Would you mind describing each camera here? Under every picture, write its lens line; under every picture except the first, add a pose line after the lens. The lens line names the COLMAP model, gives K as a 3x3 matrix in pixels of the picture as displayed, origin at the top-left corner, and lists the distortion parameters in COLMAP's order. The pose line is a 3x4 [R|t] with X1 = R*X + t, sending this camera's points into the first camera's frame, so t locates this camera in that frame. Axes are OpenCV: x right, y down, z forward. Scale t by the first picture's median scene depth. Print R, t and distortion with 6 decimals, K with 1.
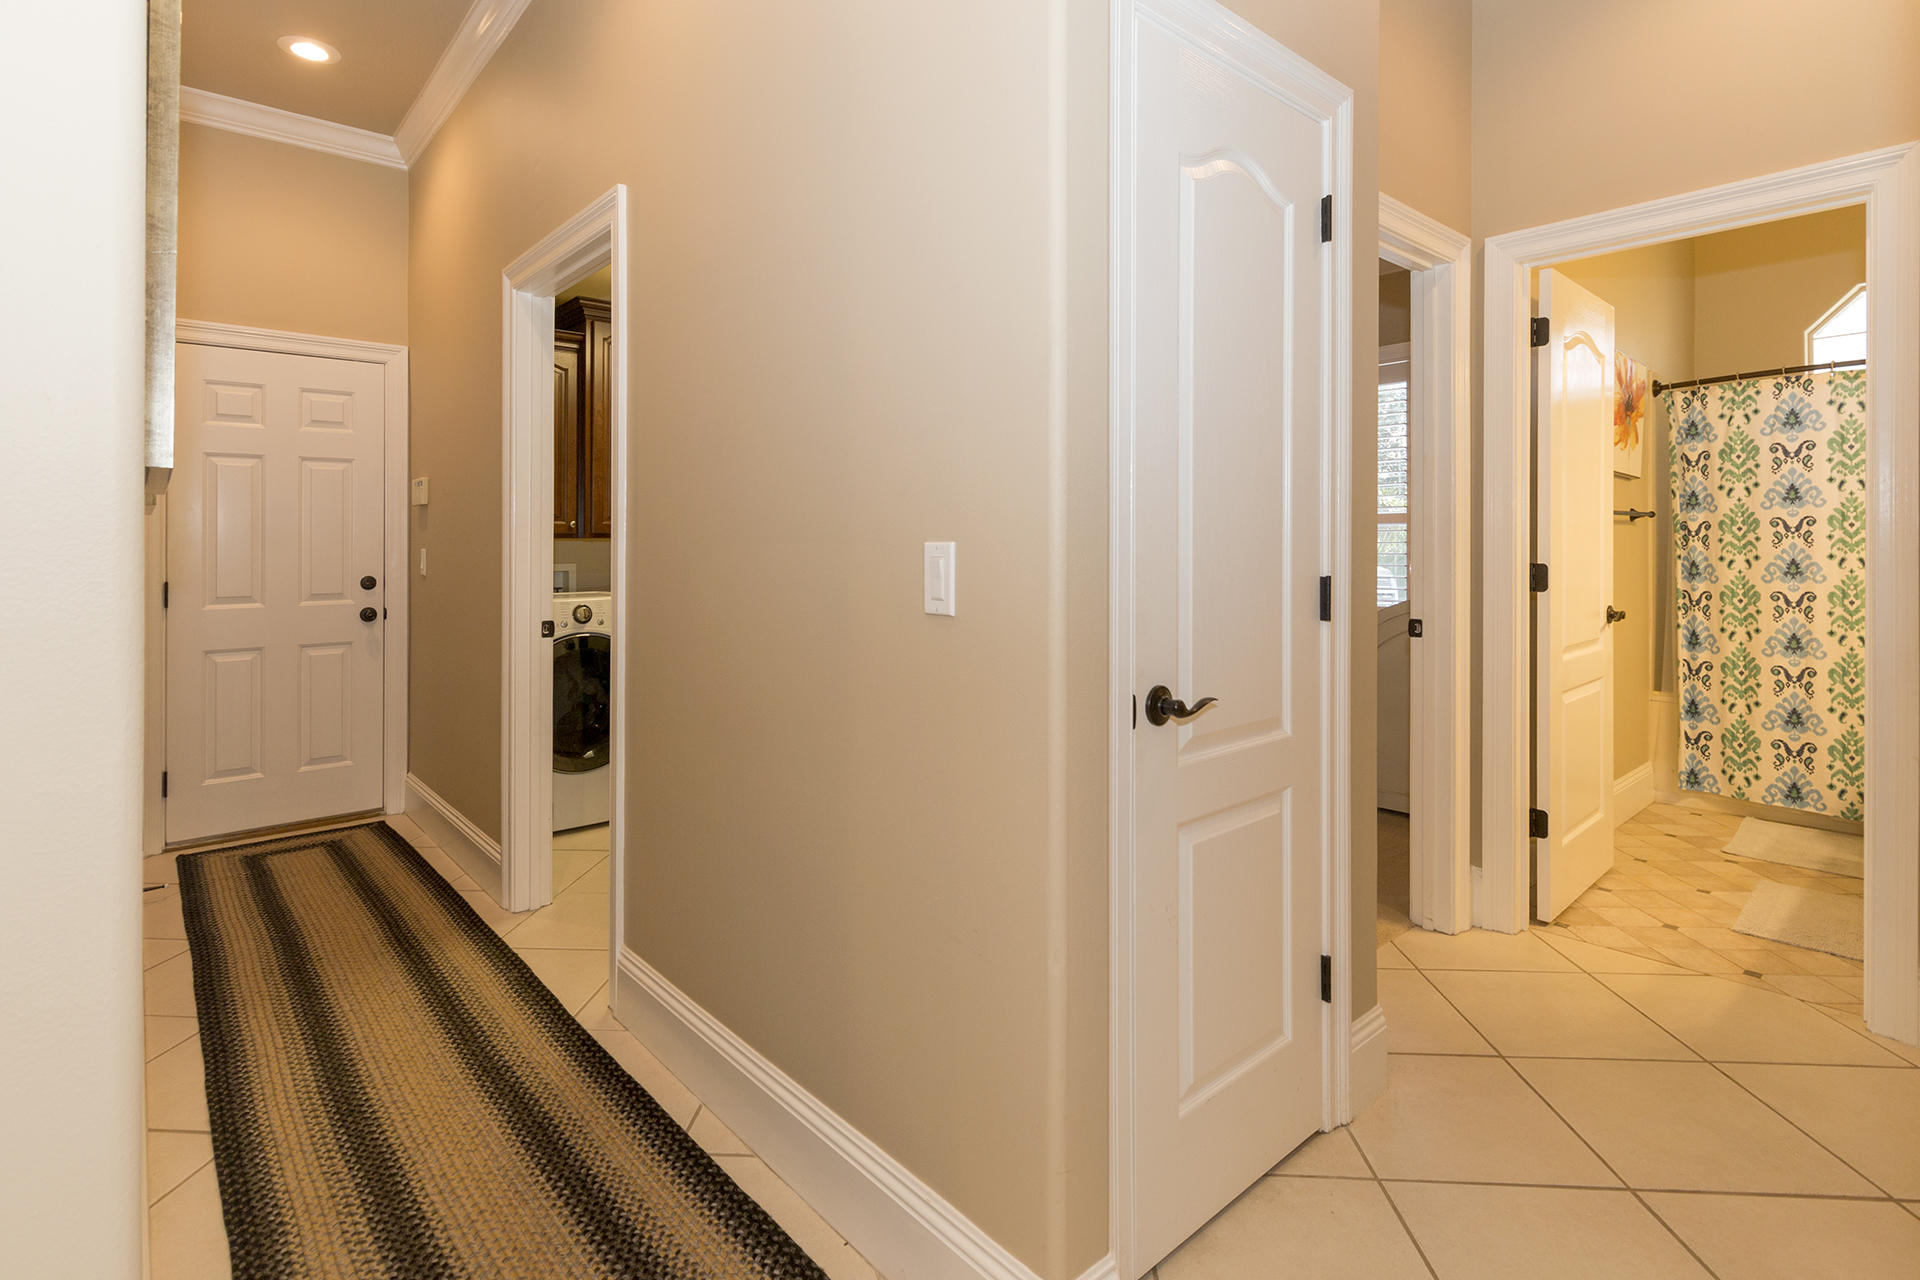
lens RADIAL K [[888.0, 0, 968.5], [0, 888.0, 537.2], [0, 0, 1]] dist [0.001319, -0.002201]
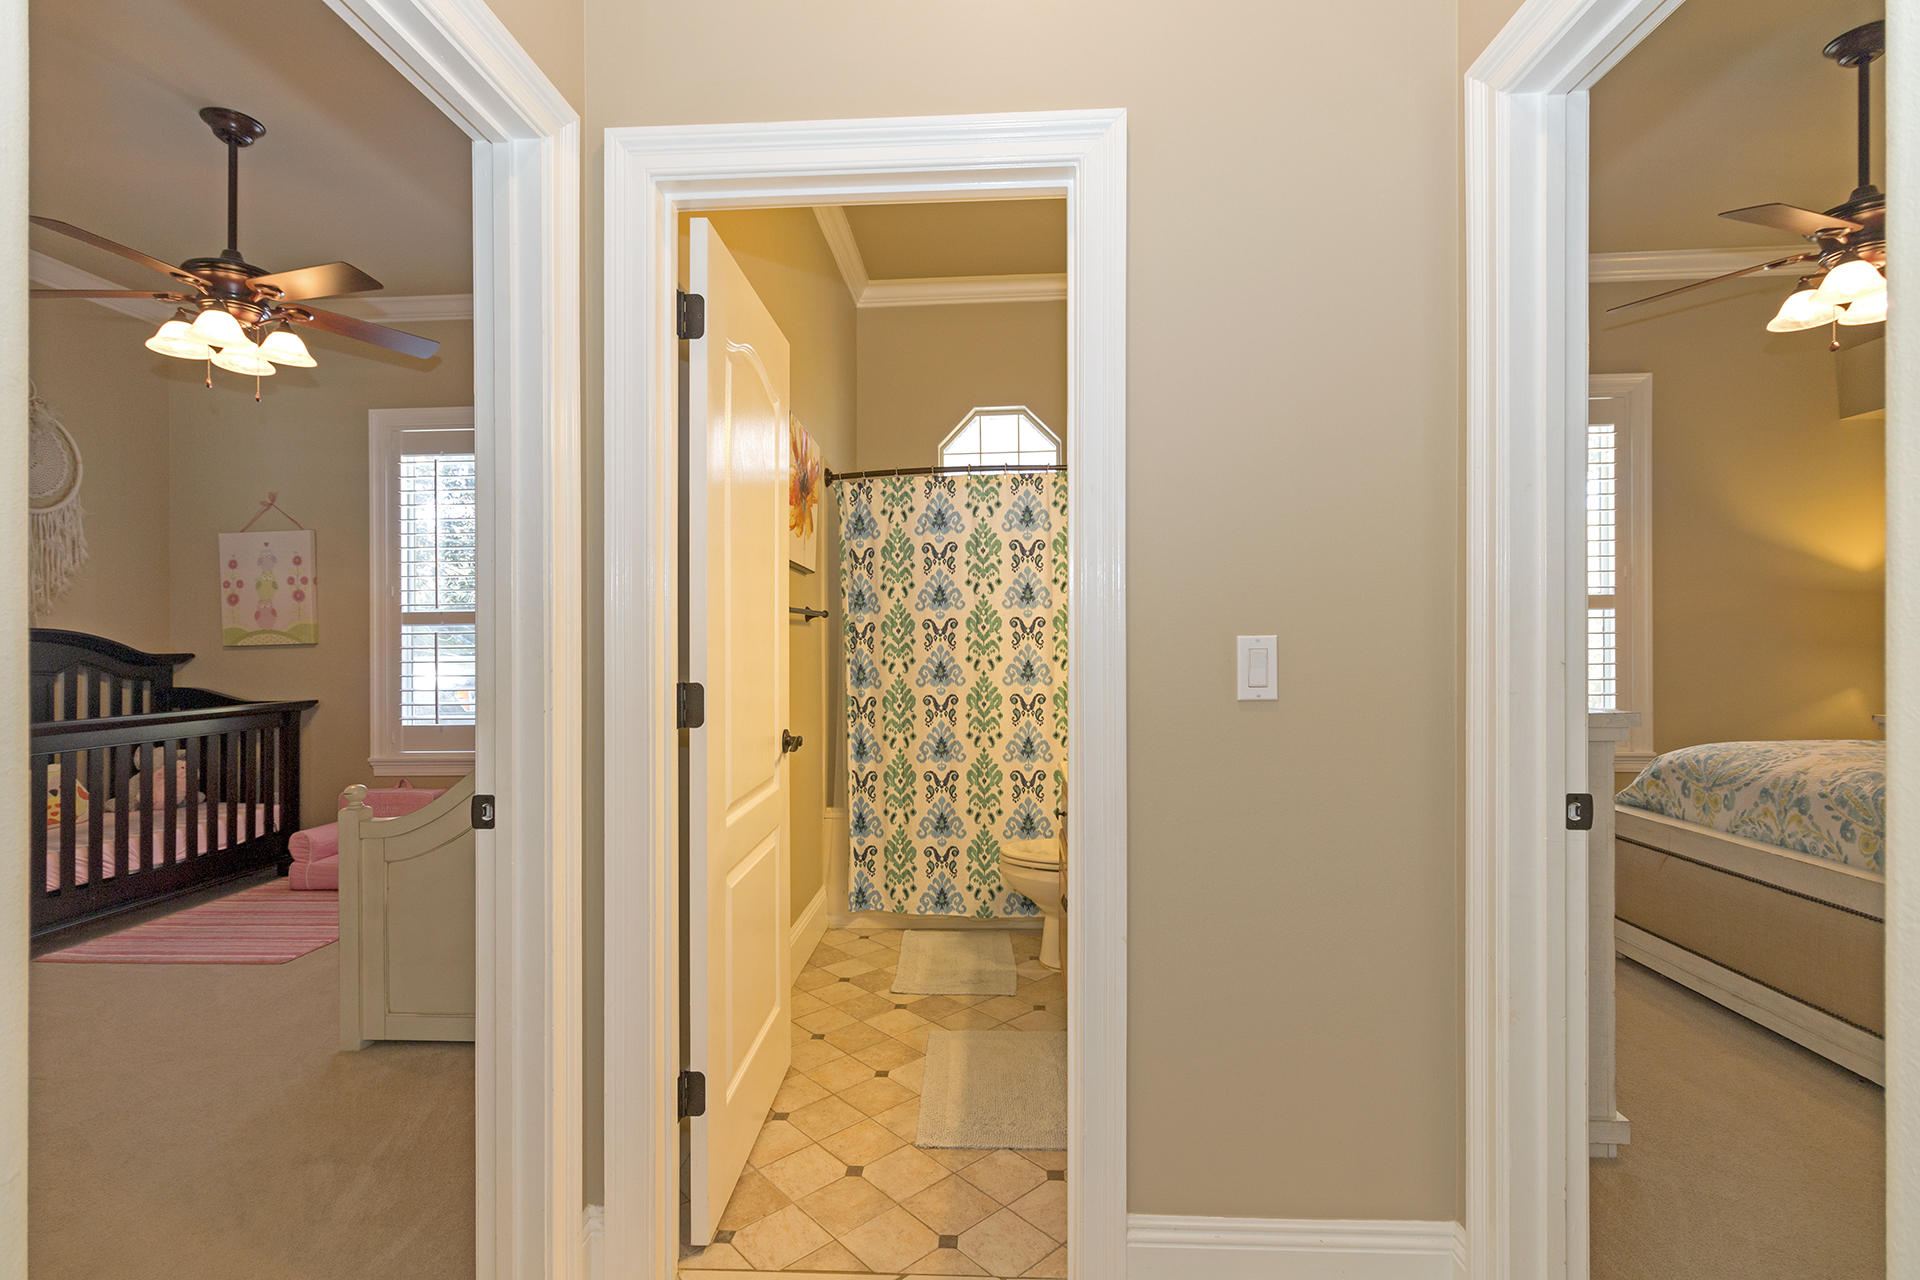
lens RADIAL K [[888.0, 0, 961.3], [0, 888.0, 654.0], [0, 0, 1]] dist [0.001319, -0.002201]
pose [[0.684134, -0.012866, 0.729242, 0.218304], [-0.000260, 0.999840, 0.017884, -0.001613], [-0.729356, -0.012424, 0.684022, 0.298101]]
